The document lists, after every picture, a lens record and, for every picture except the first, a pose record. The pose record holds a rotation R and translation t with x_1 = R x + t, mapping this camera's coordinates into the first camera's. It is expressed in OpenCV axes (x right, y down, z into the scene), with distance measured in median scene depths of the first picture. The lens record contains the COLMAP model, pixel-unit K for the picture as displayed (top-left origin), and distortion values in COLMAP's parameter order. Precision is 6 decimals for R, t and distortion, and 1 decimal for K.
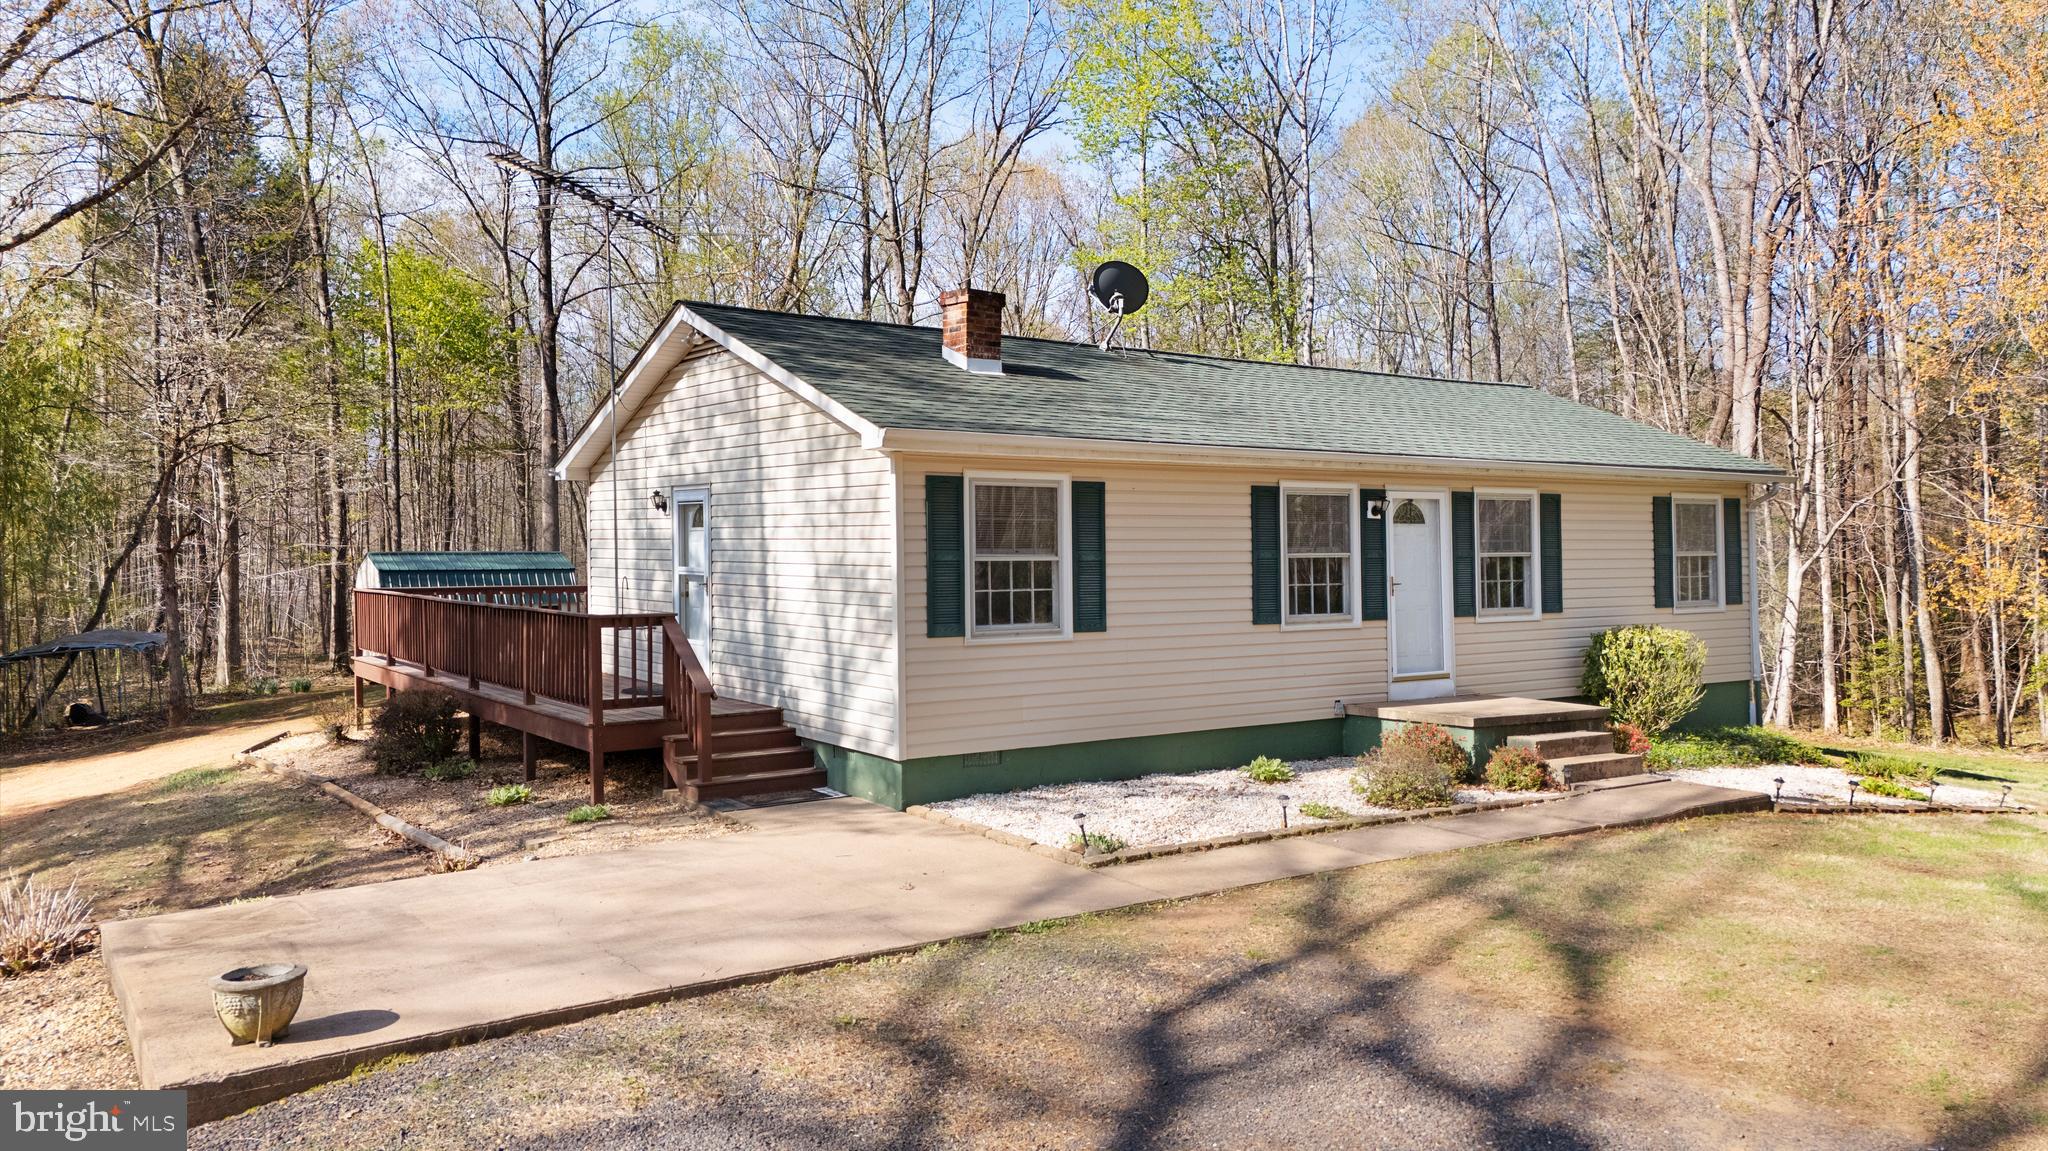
lens RADIAL K [[1351.8, 0, 1024.0], [0, 1351.8, 575.5], [0, 0, 1]] dist [0.050640, -0.000035]
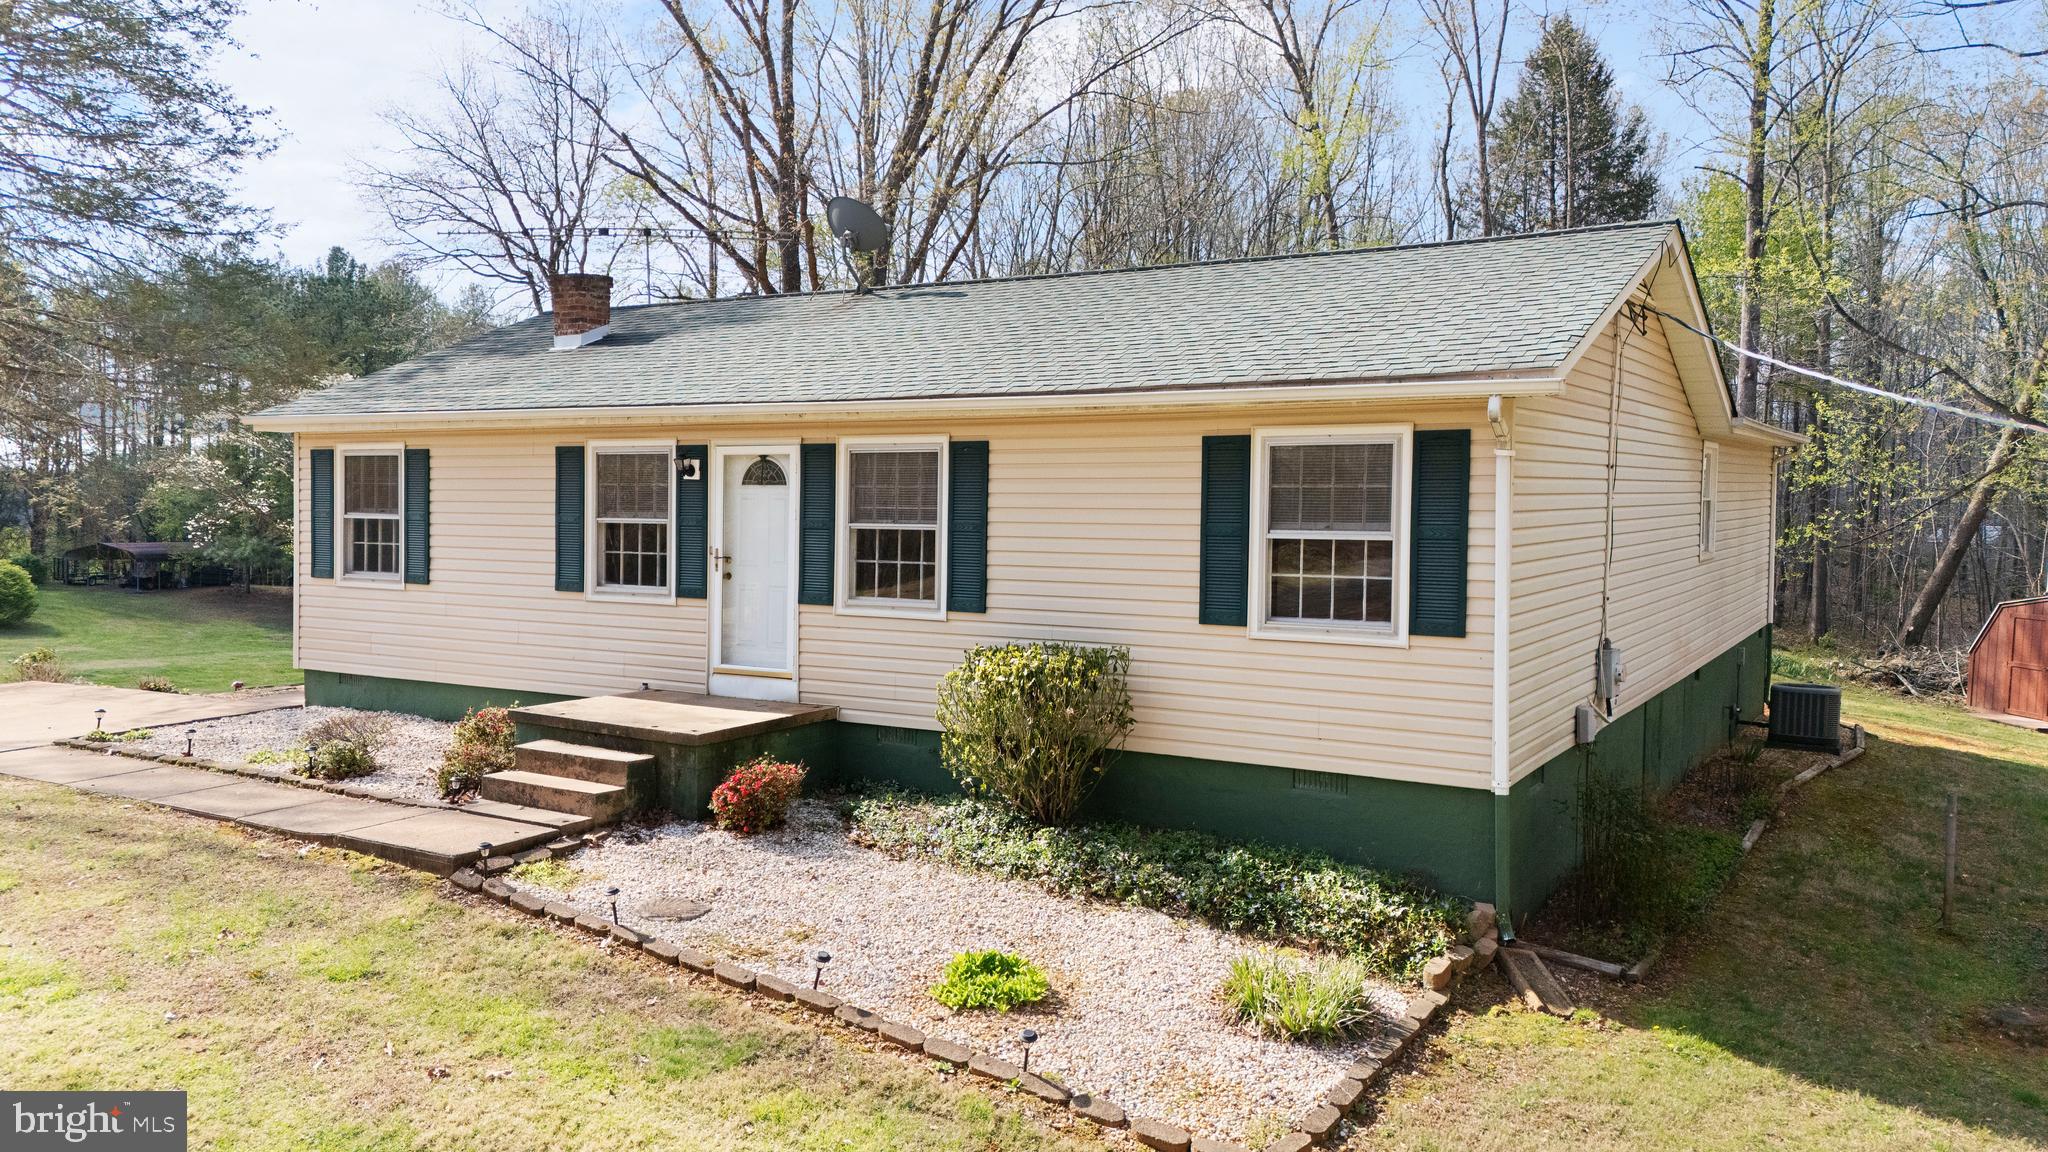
lens RADIAL K [[1511.7, 0, 1024.0], [0, 1511.7, 576.0], [0, 0, 1]] dist [0.057096, -0.001054]
pose [[0.468611, 0.044324, -0.882292, 1.161856], [-0.033345, 0.998916, 0.032472, -0.018198], [0.882775, 0.014203, 0.469581, 0.707947]]
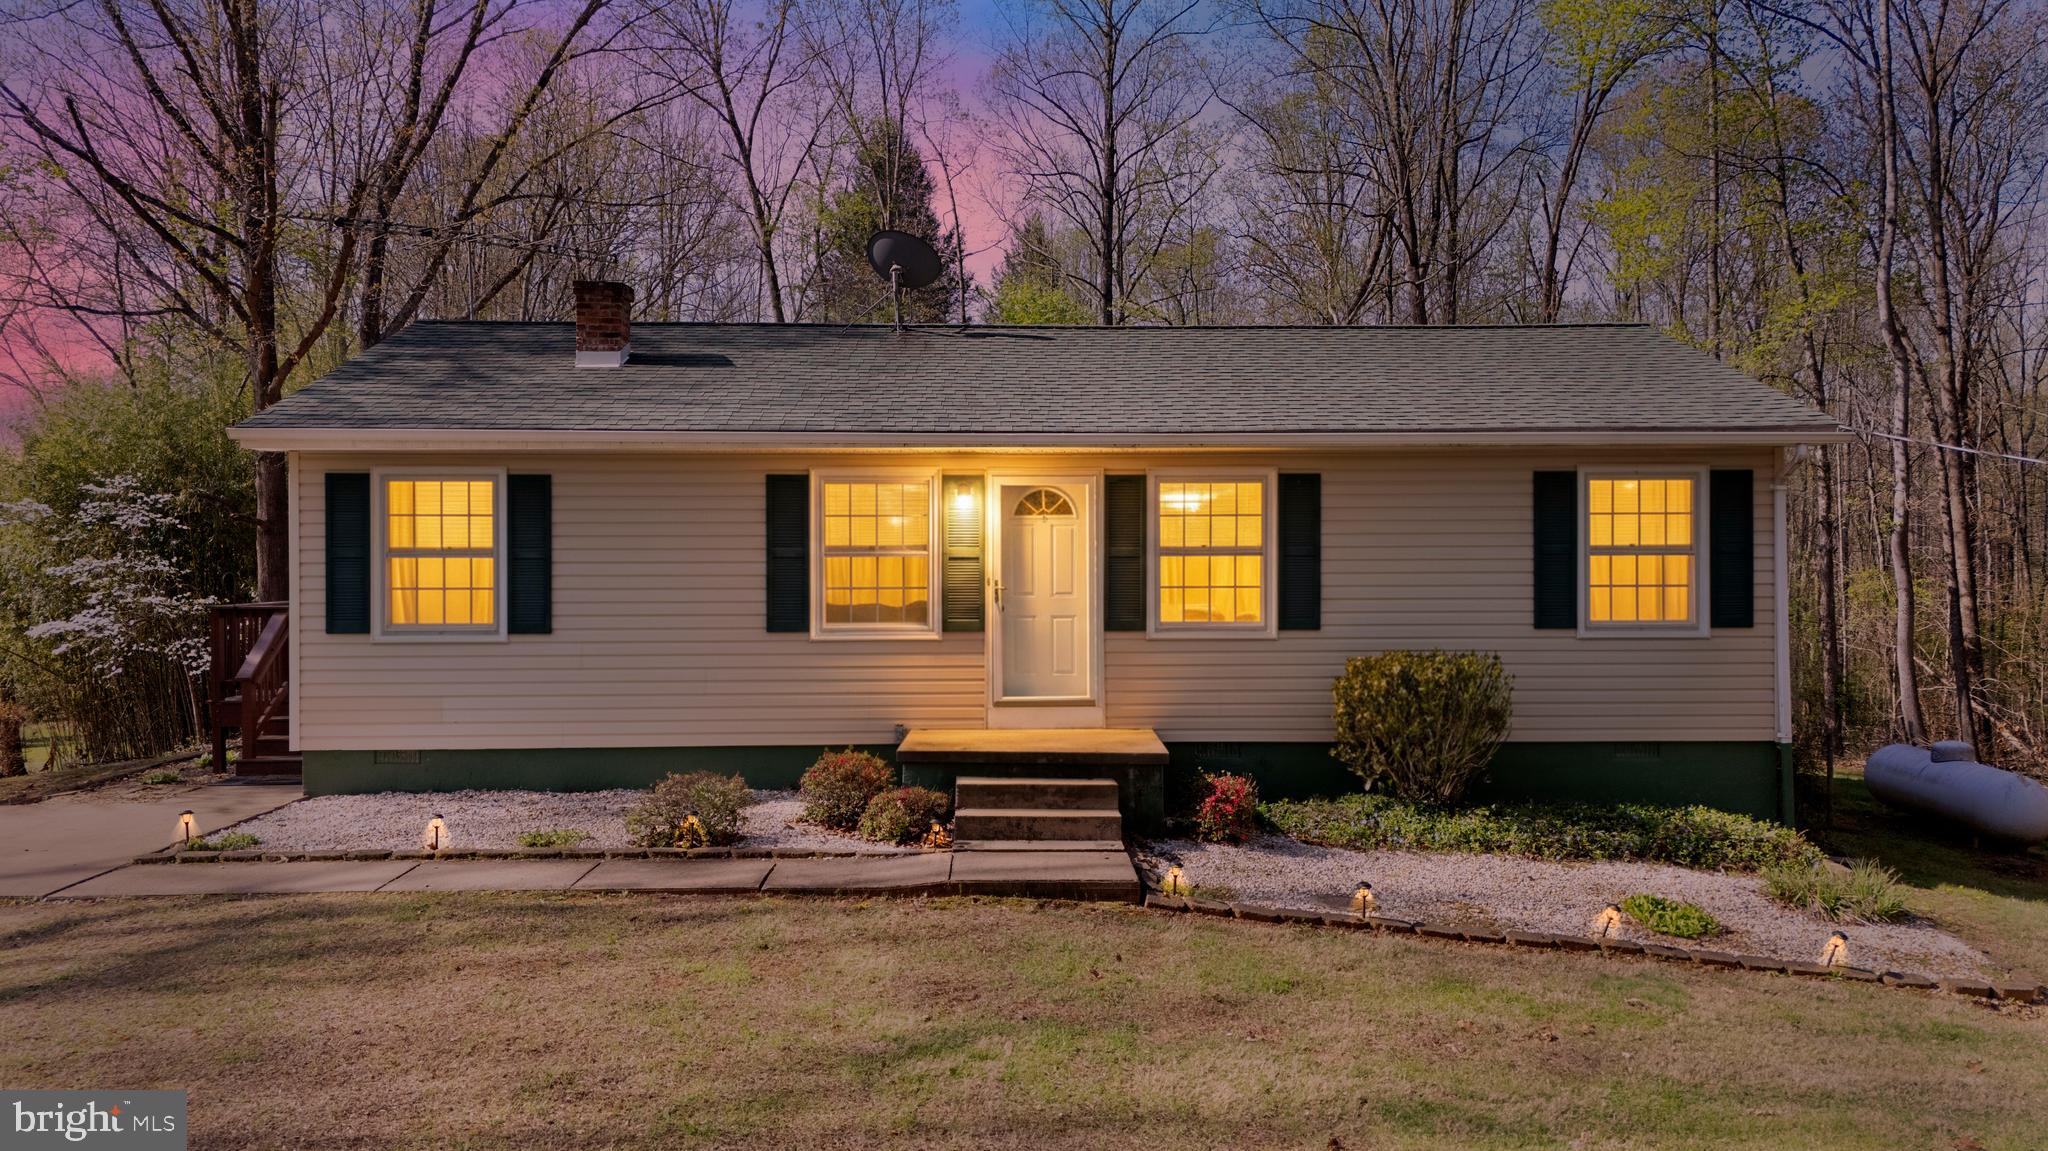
lens RADIAL K [[1511.7, 0, 1024.0], [0, 1511.7, 575.5], [0, 0, 1]] dist [0.057096, -0.001054]
pose [[0.866668, -0.002543, -0.498879, 0.745923], [-0.010916, 0.999651, -0.024058, 0.019608], [0.498766, 0.026296, 0.866338, 0.217933]]
